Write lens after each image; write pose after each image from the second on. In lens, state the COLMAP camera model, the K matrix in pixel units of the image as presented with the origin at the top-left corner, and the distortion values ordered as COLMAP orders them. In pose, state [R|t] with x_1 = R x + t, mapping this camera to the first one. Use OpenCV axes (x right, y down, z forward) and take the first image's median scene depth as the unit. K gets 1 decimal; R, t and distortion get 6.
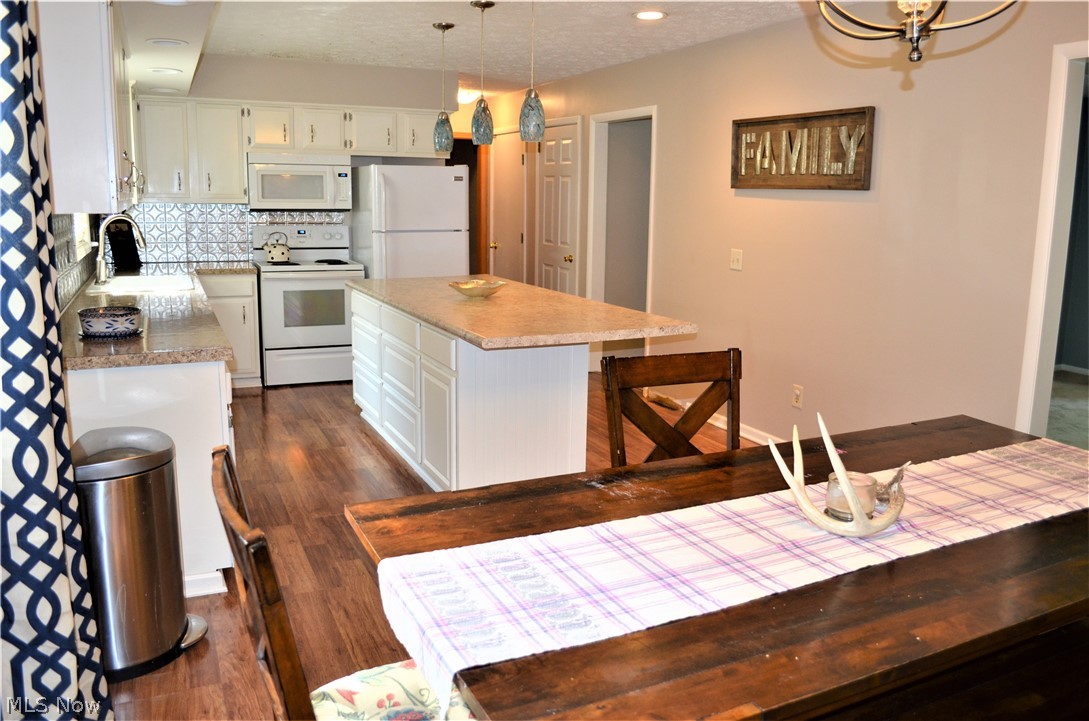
lens RADIAL K [[847.9, 0, 566.9], [0, 847.9, 354.6], [0, 0, 1]] dist [-0.086390, 0.011924]
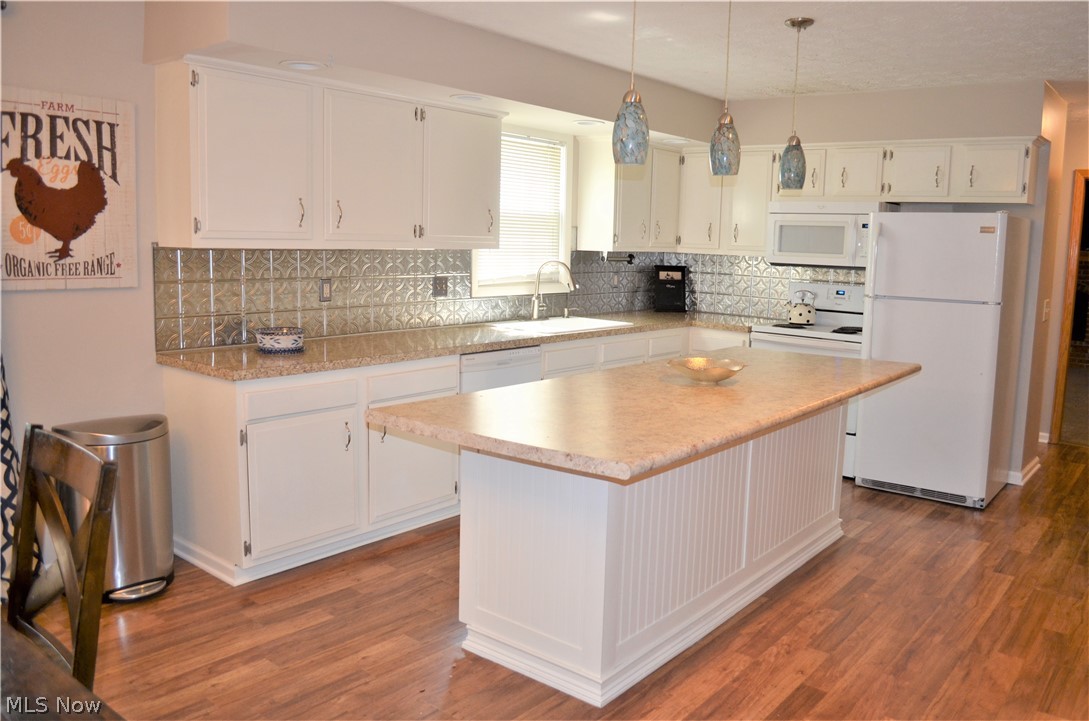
lens RADIAL K [[847.9, 0, 566.9], [0, 847.9, 354.6], [0, 0, 1]] dist [-0.086390, 0.011924]
pose [[0.429167, 0.115632, -0.895793, 0.357452], [-0.184085, 0.982153, 0.038586, -0.069372], [0.884267, 0.148342, 0.442794, 0.404876]]
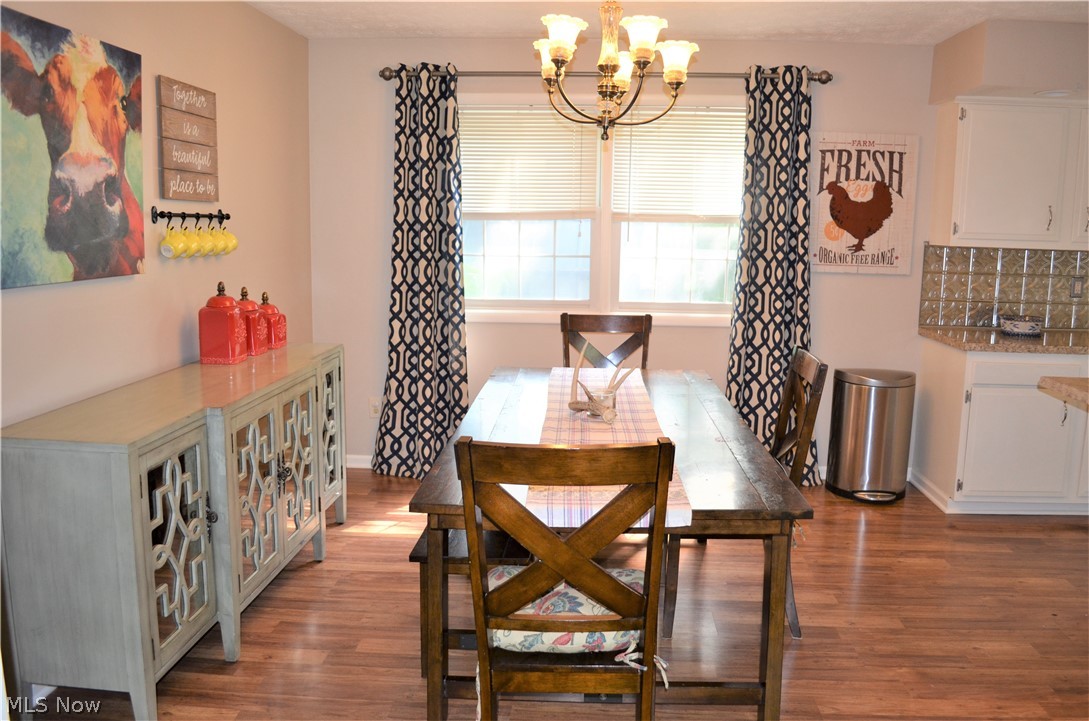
lens RADIAL K [[847.9, 0, 566.9], [0, 847.9, 354.6], [0, 0, 1]] dist [-0.086390, 0.011924]
pose [[-0.482566, 0.111992, -0.868670, 0.525417], [-0.182214, 0.957254, 0.224637, -0.082461], [0.856696, 0.266687, -0.441531, 0.474031]]
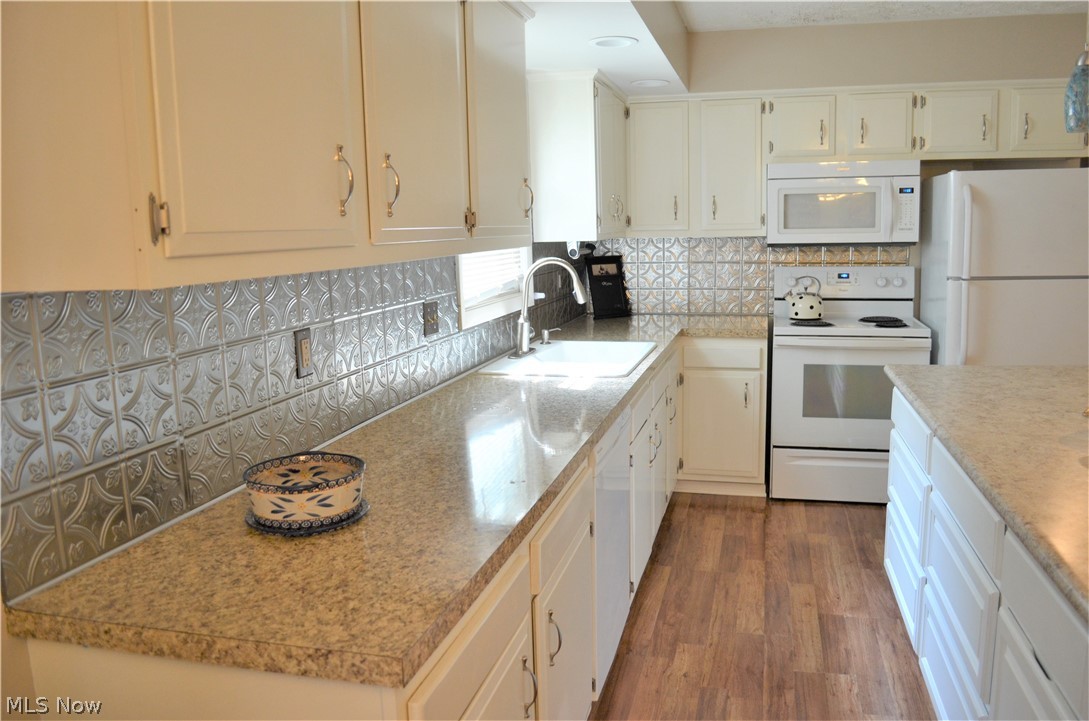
lens RADIAL K [[847.9, 0, 566.9], [0, 847.9, 354.6], [0, 0, 1]] dist [-0.086390, 0.011924]
pose [[0.774554, 0.058167, -0.629827, -0.056344], [-0.077835, 0.996960, -0.003647, -0.064432], [0.627700, 0.051848, 0.776727, 0.341317]]
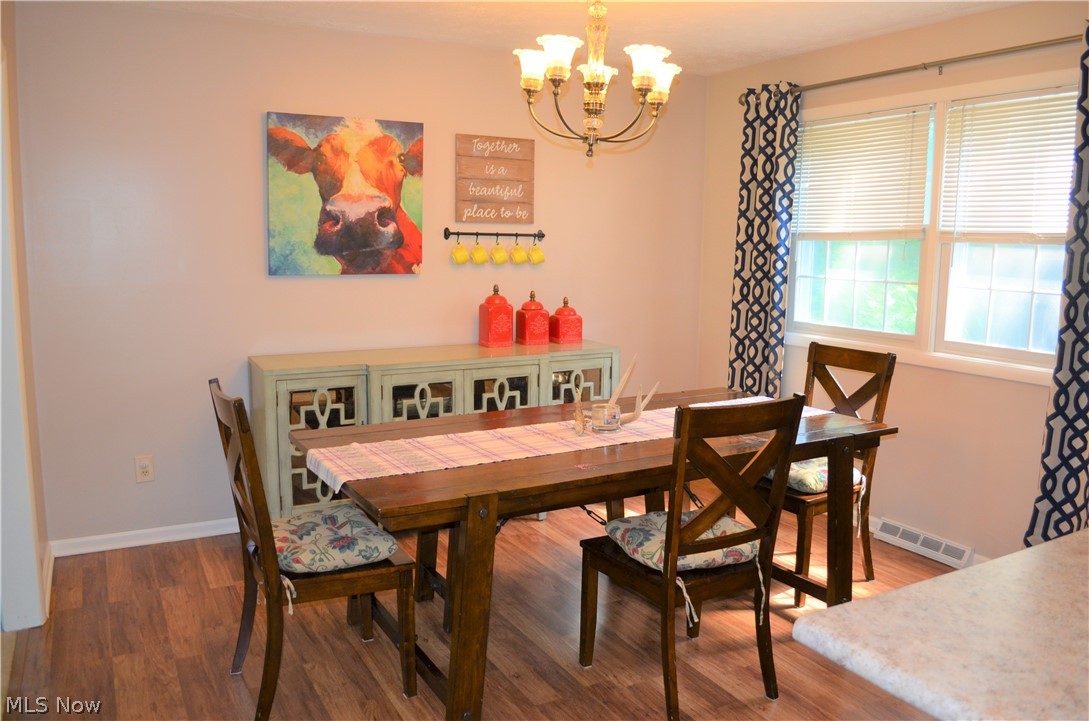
lens RADIAL K [[847.9, 0, 566.9], [0, 847.9, 354.6], [0, 0, 1]] dist [-0.086390, 0.011924]
pose [[-0.997560, -0.019442, -0.067051, 0.156351], [-0.039550, 0.948833, 0.313293, -0.135300], [0.057529, 0.315180, -0.947286, 0.728087]]
